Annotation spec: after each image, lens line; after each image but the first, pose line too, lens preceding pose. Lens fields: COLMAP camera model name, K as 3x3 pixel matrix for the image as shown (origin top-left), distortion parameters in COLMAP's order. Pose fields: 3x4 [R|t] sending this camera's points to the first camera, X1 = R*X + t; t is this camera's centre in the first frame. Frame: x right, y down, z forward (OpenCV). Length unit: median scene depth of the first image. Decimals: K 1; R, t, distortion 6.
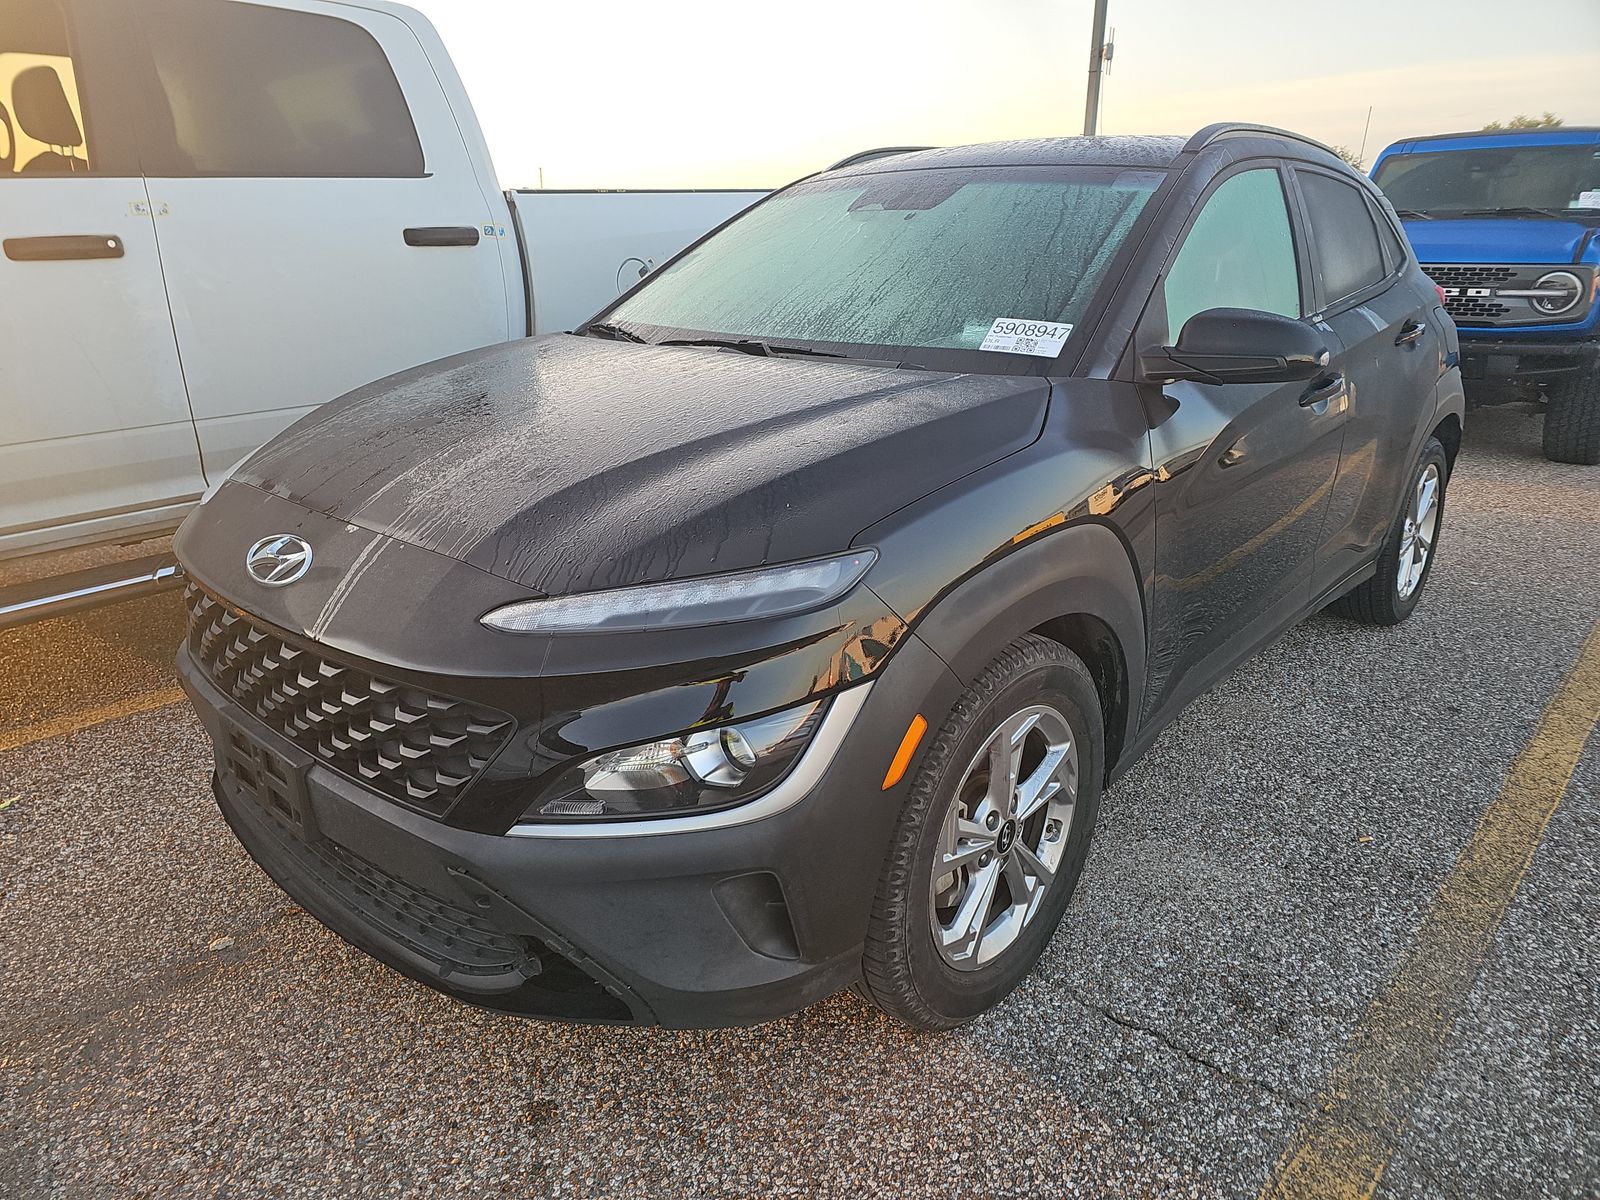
lens RADIAL K [[1110.5, 0, 800.0], [0, 1110.5, 600.0], [0, 0, 1]] dist [0.004260, -0.000133]
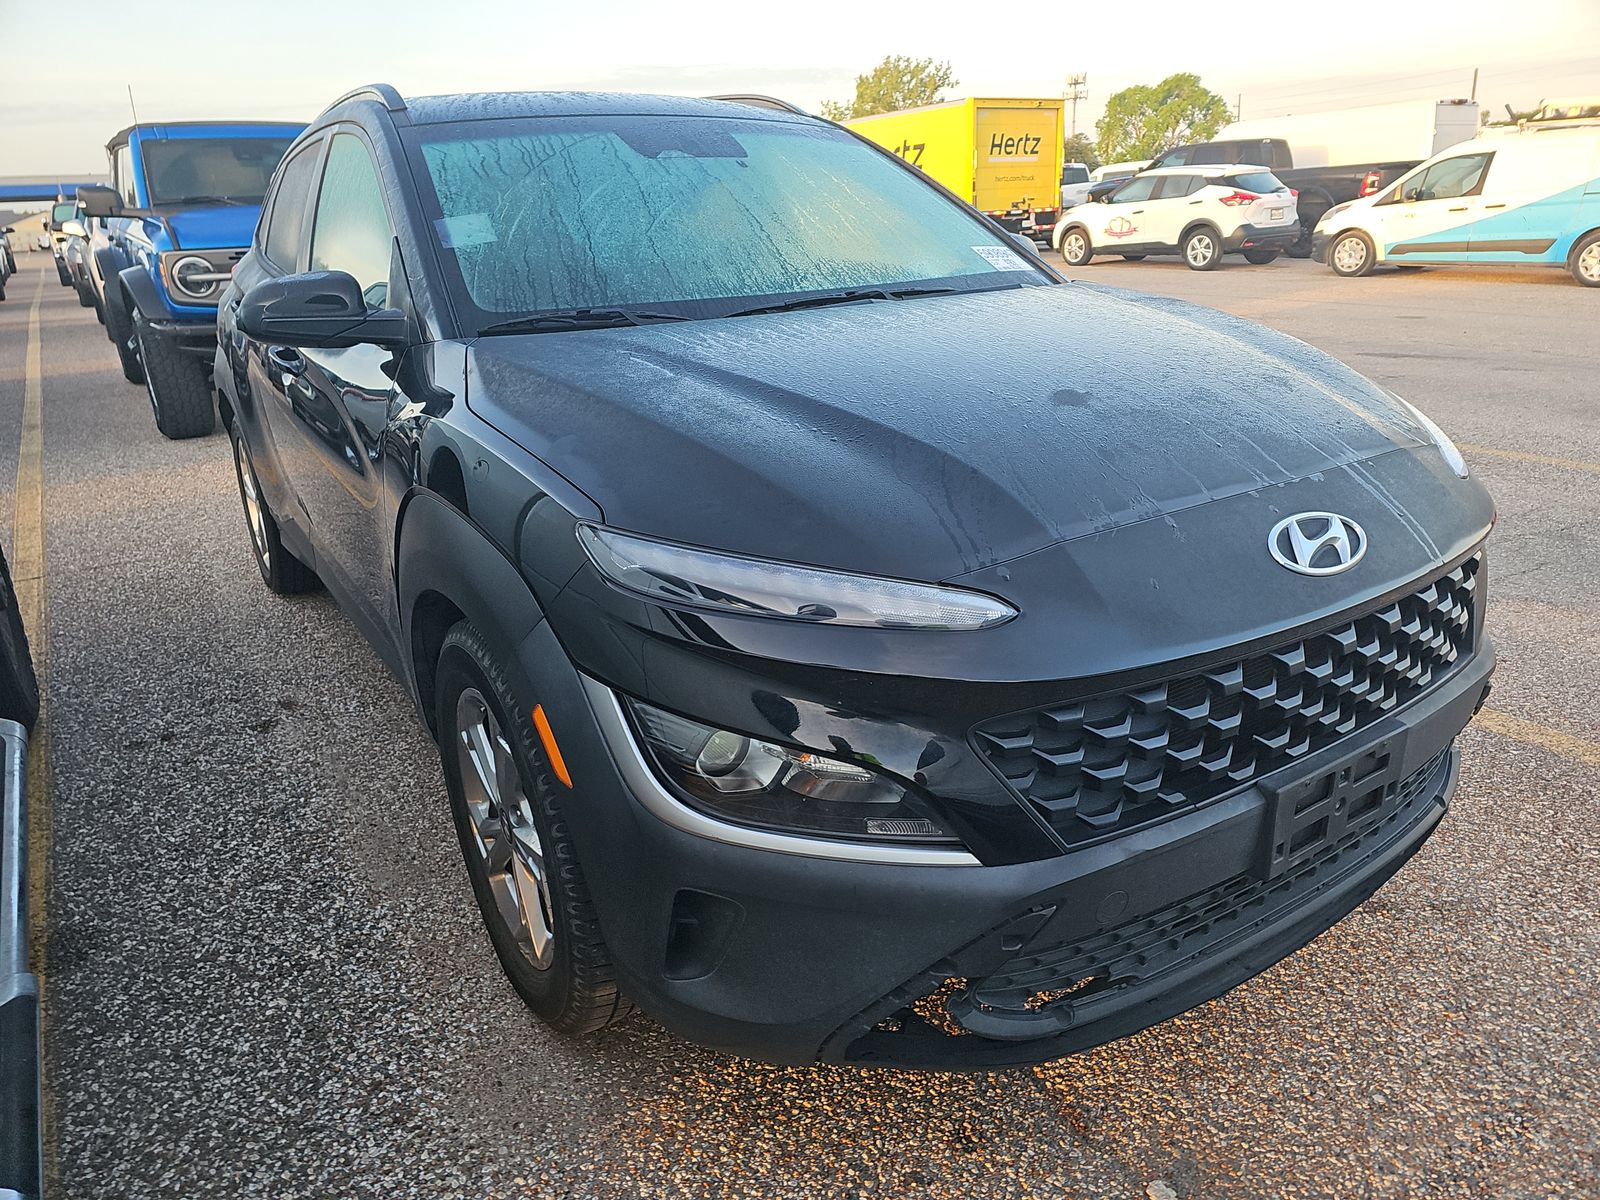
lens RADIAL K [[1085.0, 0, 800.0], [0, 1085.0, 600.0], [0, 0, 1]] dist [0.001537, -0.001198]
pose [[0.218312, -0.345966, 0.912495, -1.145348], [0.343556, 0.902436, 0.259958, -0.299247], [-0.913405, 0.256742, 0.315872, 0.973815]]
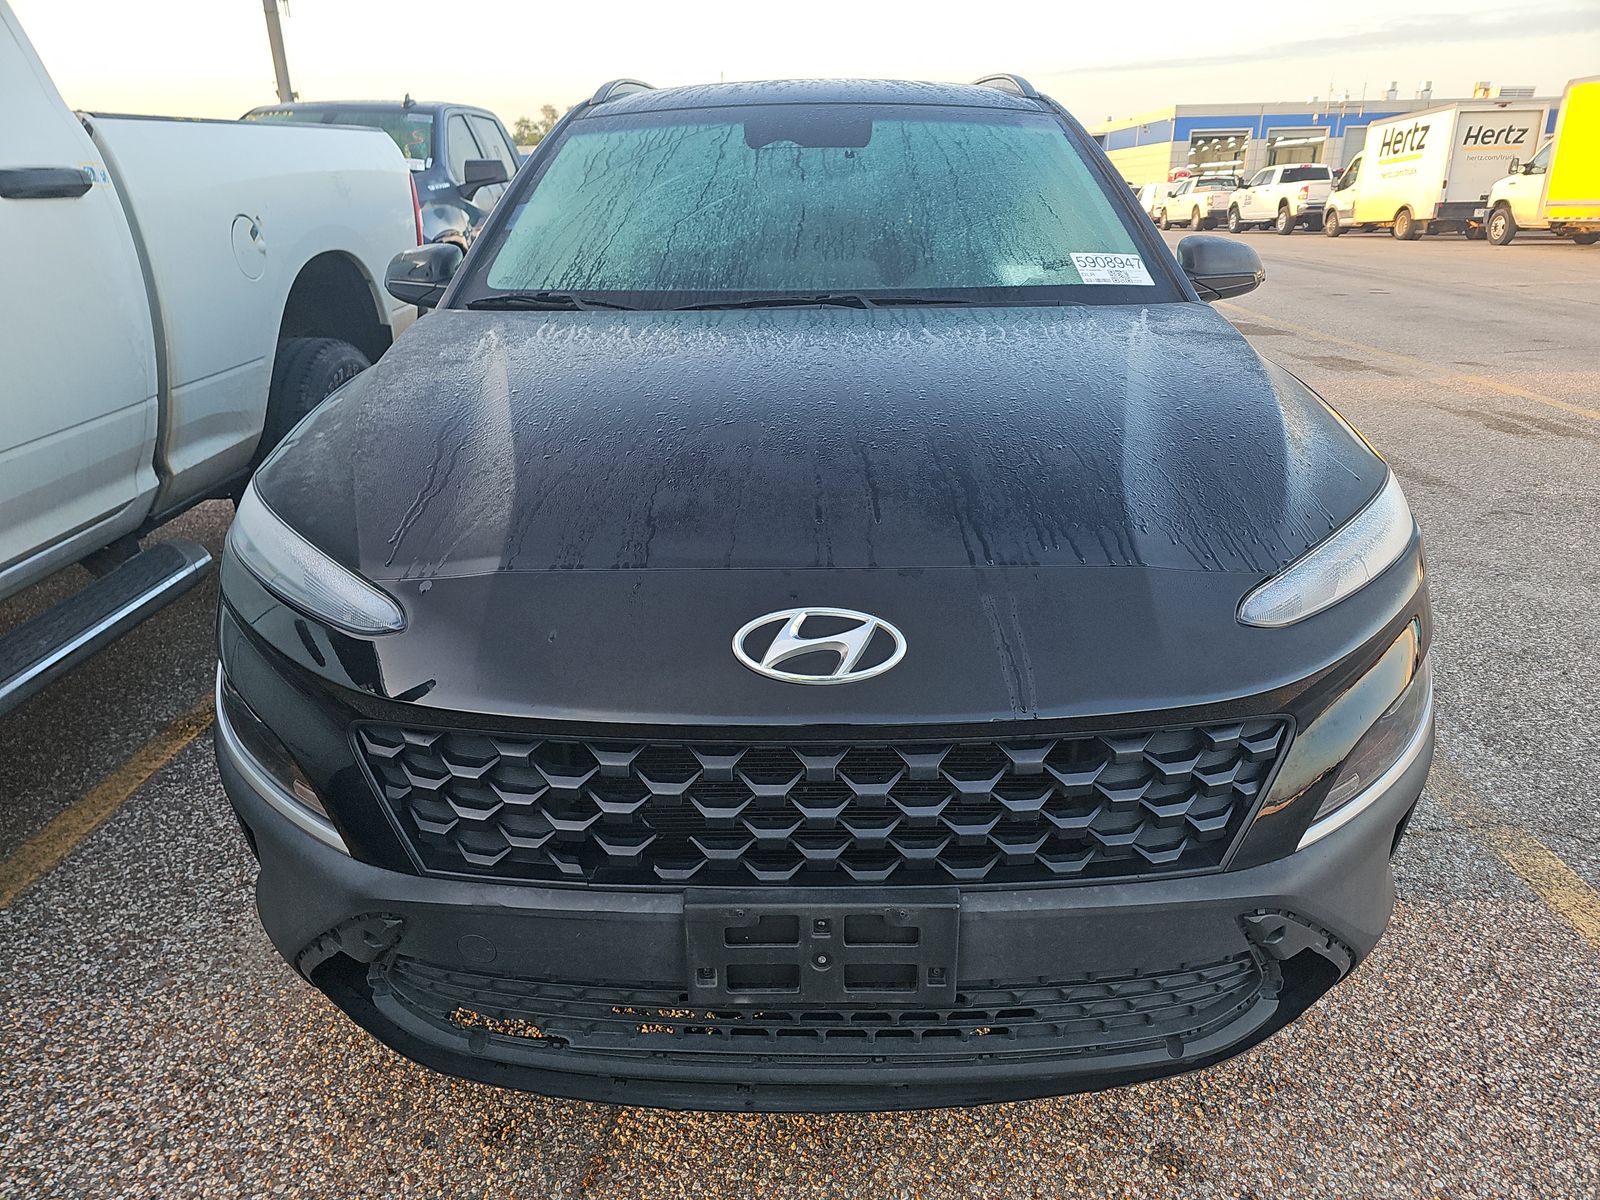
lens RADIAL K [[1110.5, 0, 800.0], [0, 1110.5, 600.0], [0, 0, 1]] dist [0.004260, -0.000133]
pose [[0.724591, -0.248193, 0.642937, -0.801593], [0.224701, 0.967004, 0.120054, -0.130945], [-0.651519, 0.057478, 0.756452, 0.428826]]
